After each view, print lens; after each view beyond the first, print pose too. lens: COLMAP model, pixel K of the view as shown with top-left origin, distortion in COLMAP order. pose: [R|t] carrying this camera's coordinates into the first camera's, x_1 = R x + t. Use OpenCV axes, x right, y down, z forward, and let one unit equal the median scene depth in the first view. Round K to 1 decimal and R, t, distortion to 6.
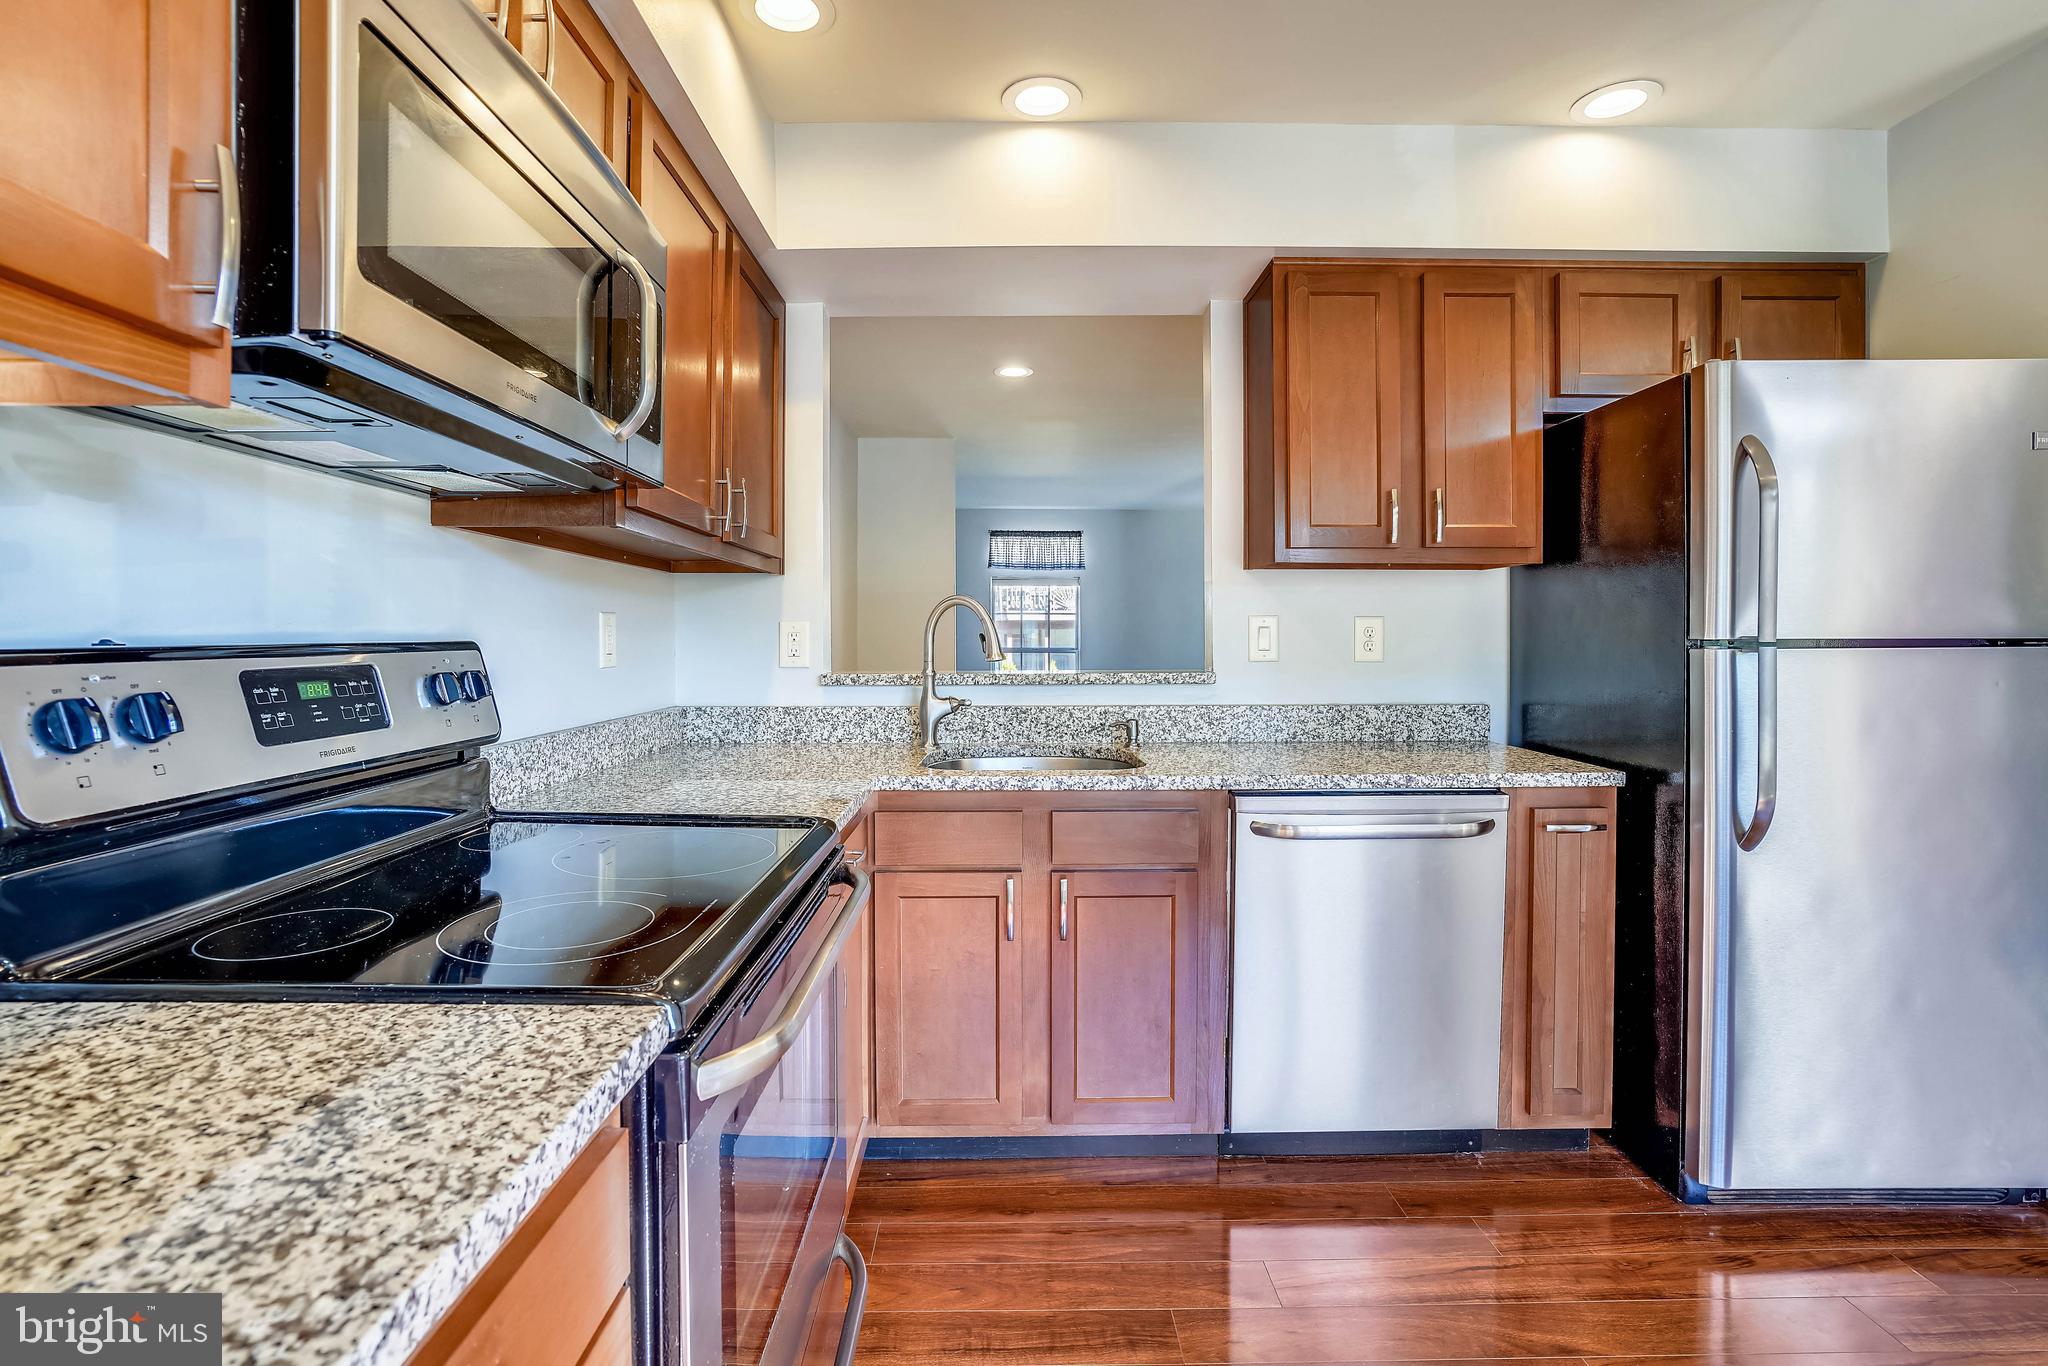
lens RADIAL K [[951.8, 0, 1009.8], [0, 951.8, 638.0], [0, 0, 1]] dist [-0.059864, 0.034358]
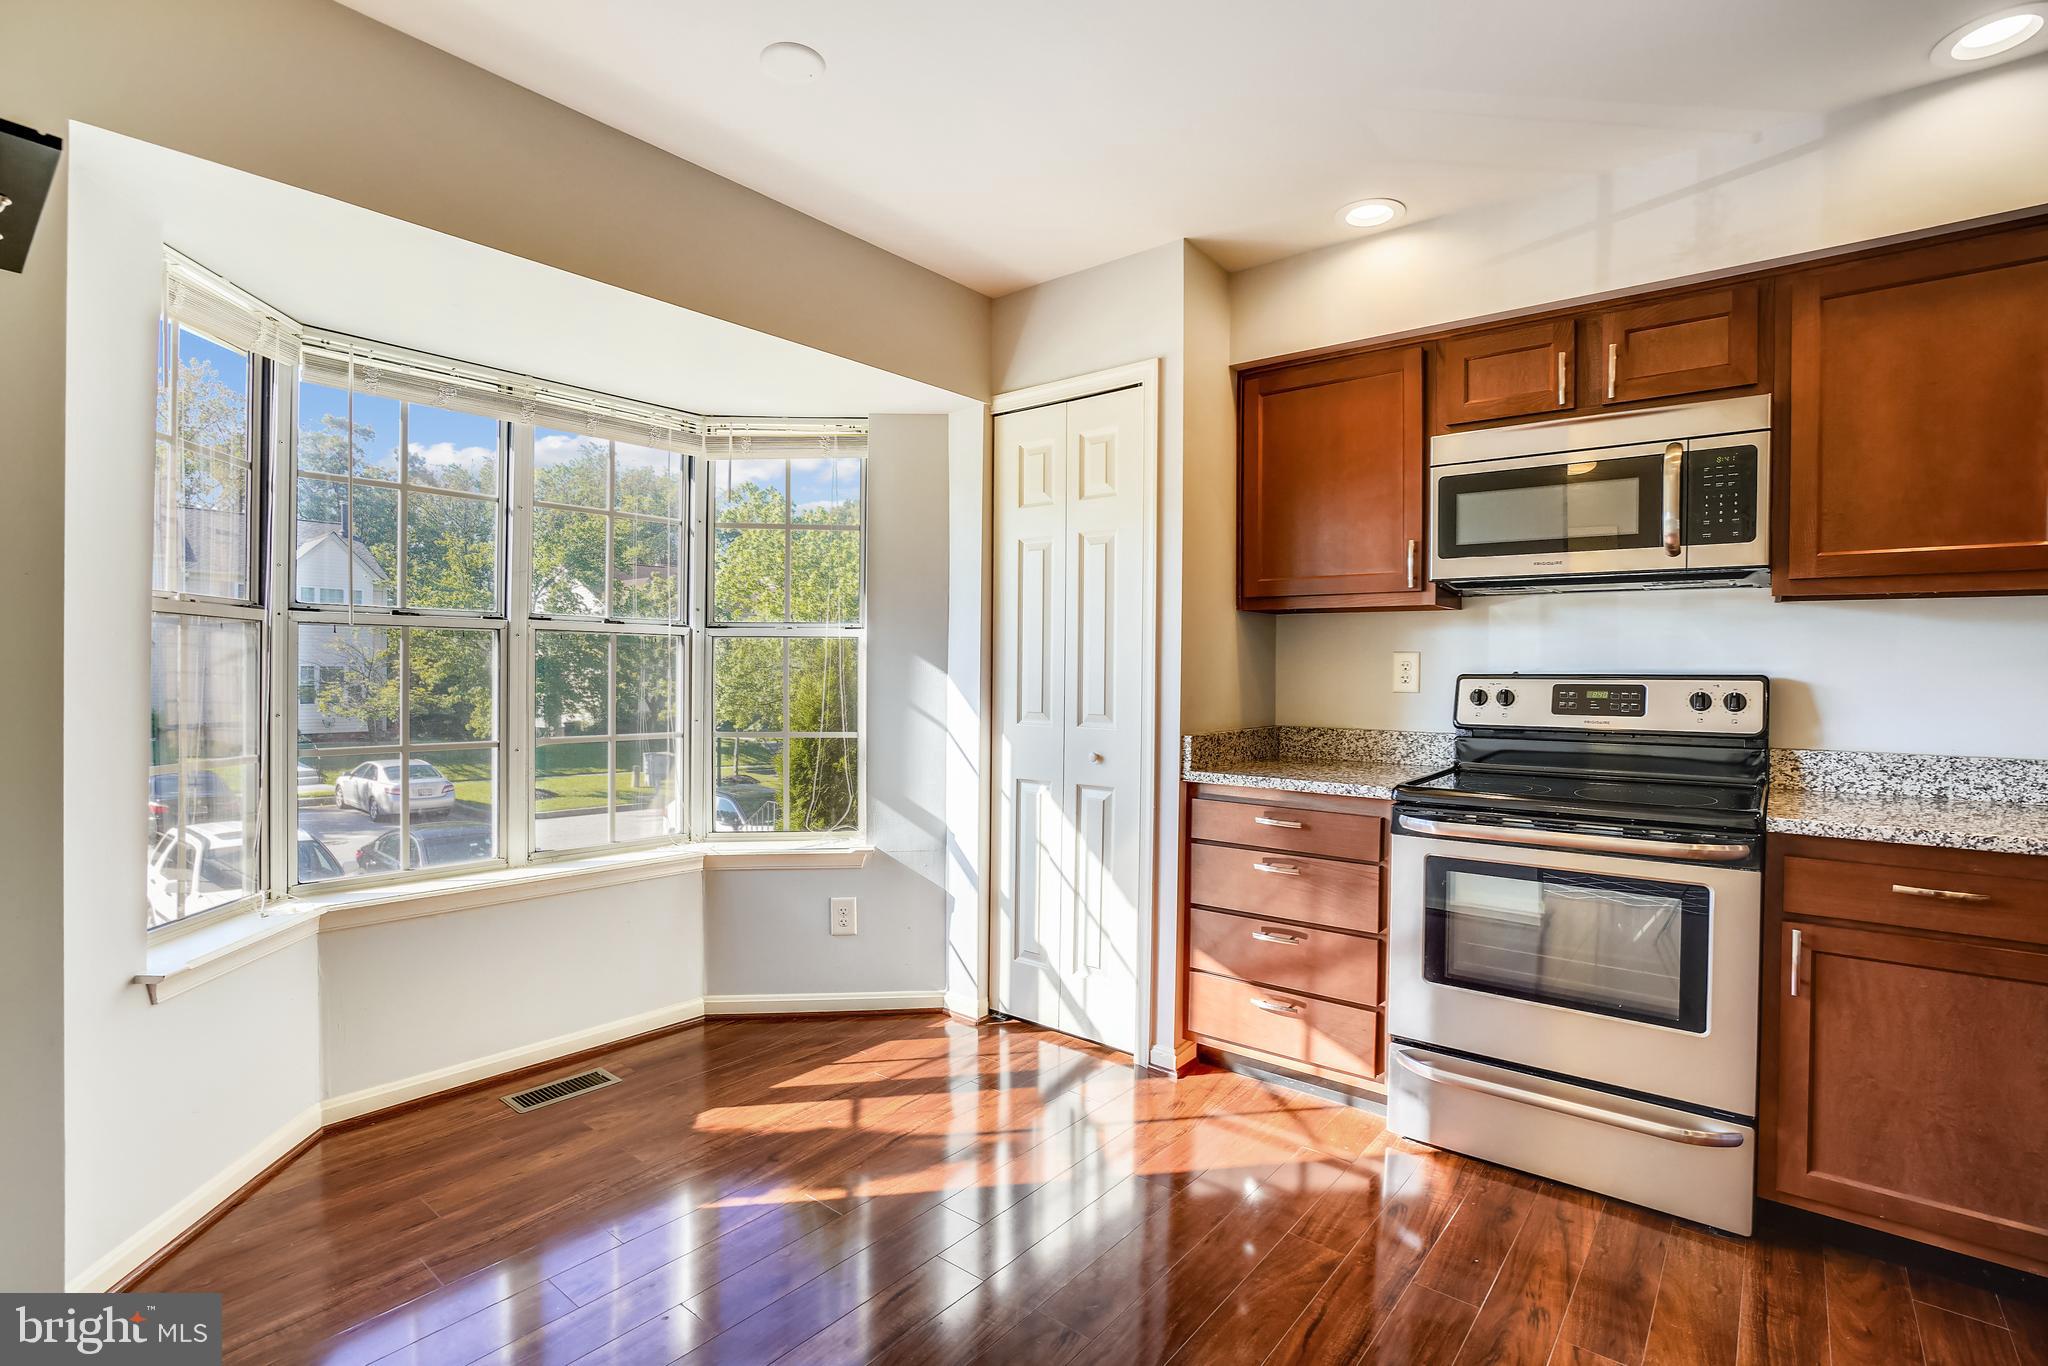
lens RADIAL K [[950.4, 0, 1004.9], [0, 950.4, 675.1], [0, 0, 1]] dist [-0.059045, 0.024170]
pose [[-0.635739, 0.002879, -0.771899, 1.018730], [-0.007806, 0.999918, 0.010159, -0.001277], [0.771865, 0.012484, -0.635664, 0.716231]]
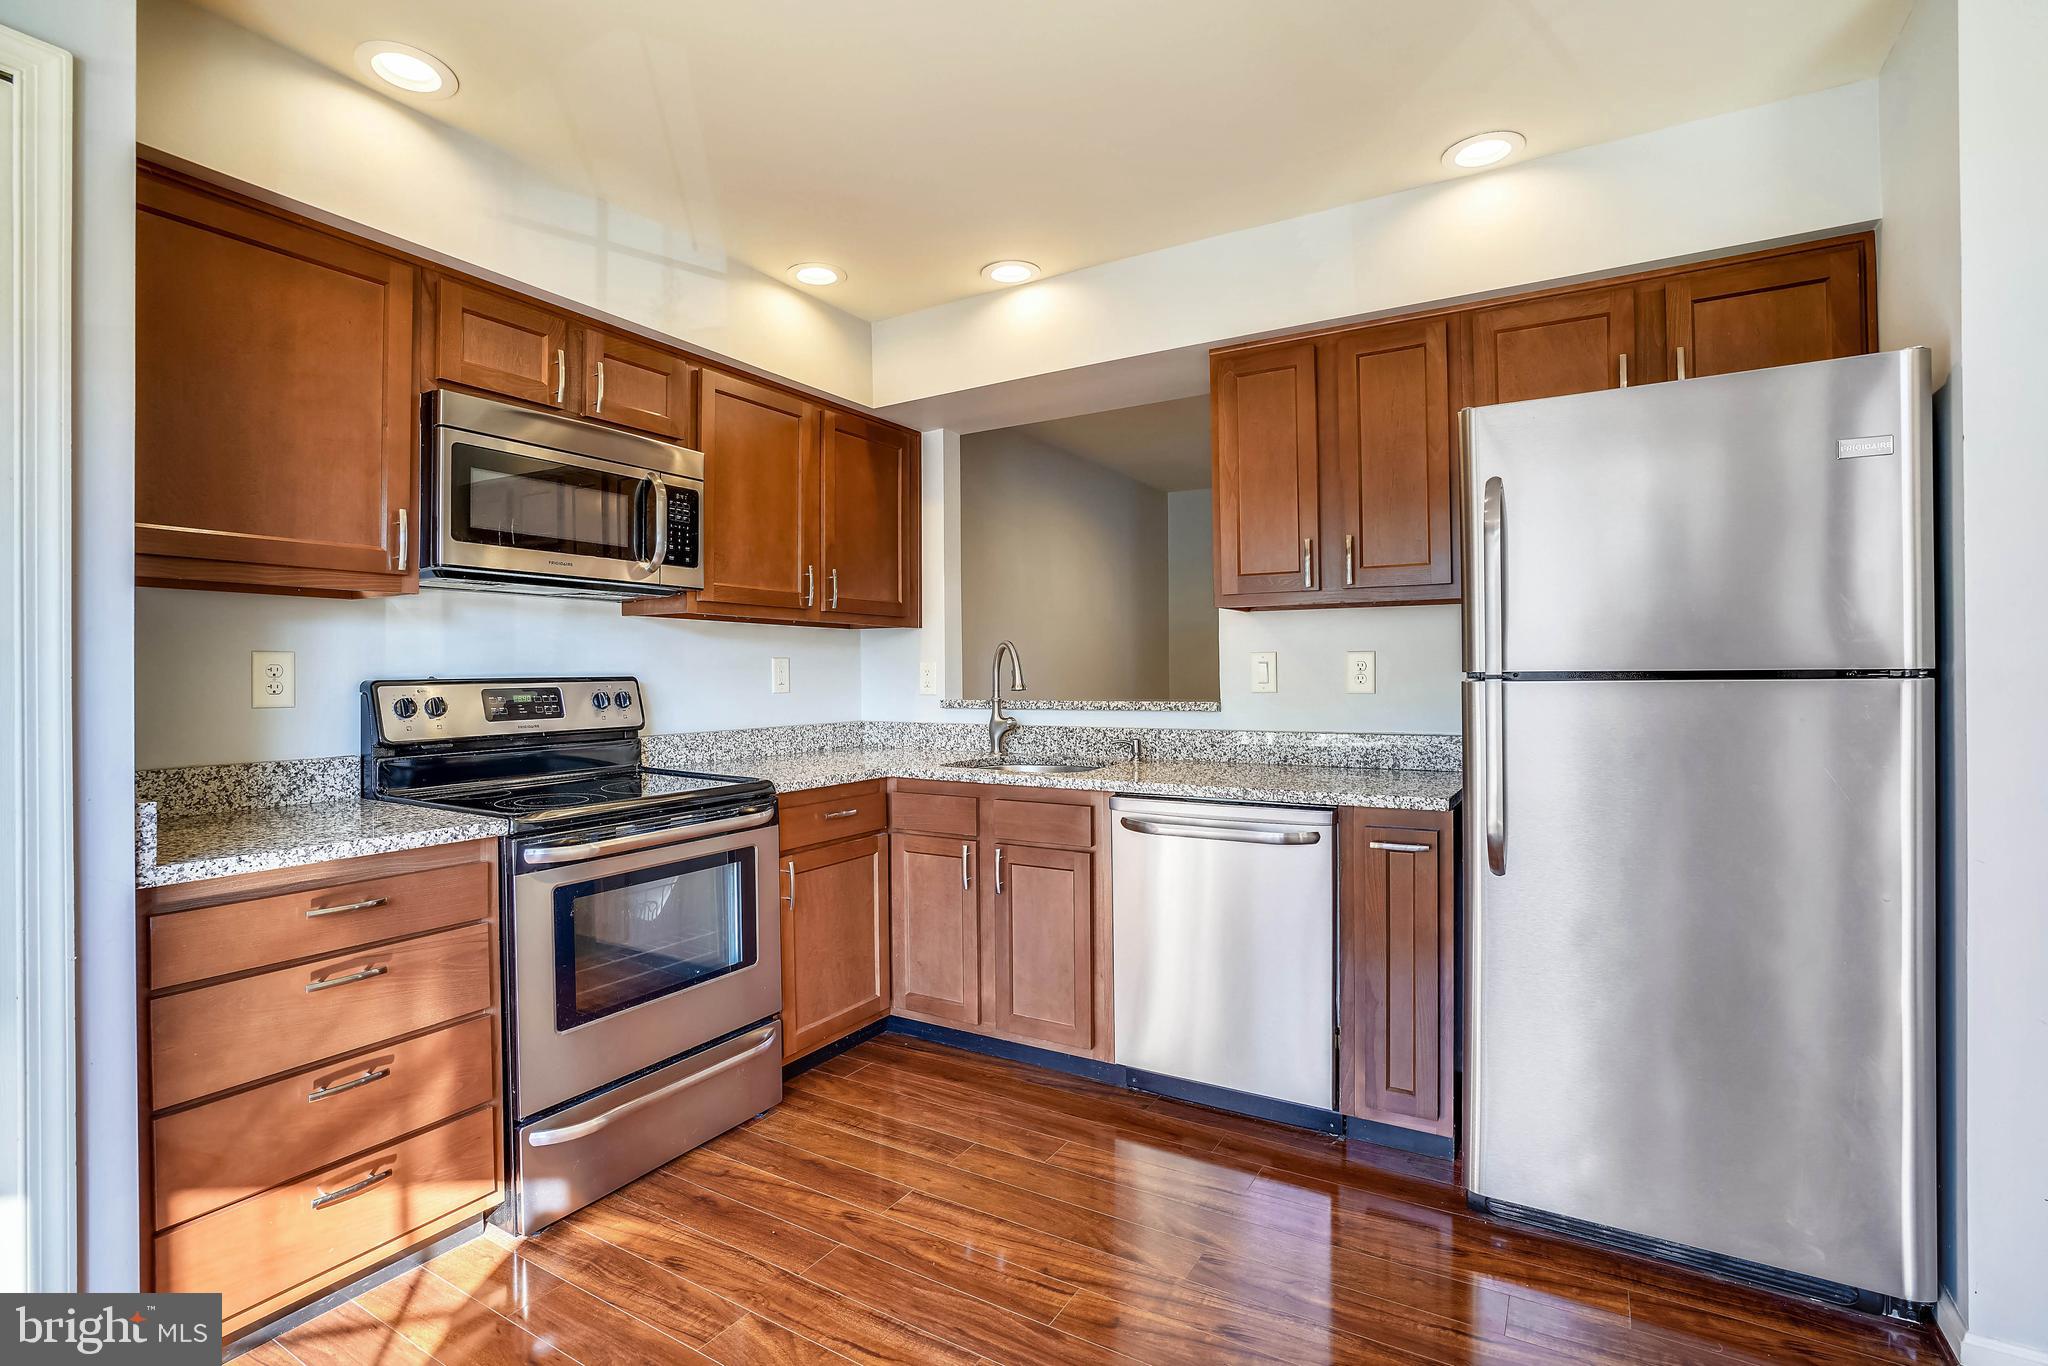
lens RADIAL K [[950.4, 0, 1004.9], [0, 950.4, 675.1], [0, 0, 1]] dist [-0.059045, 0.024170]
pose [[0.851813, -0.003131, -0.523836, 0.748199], [0.004341, 0.999990, 0.001082, 0.001423], [0.523827, -0.003195, 0.851818, -0.156757]]
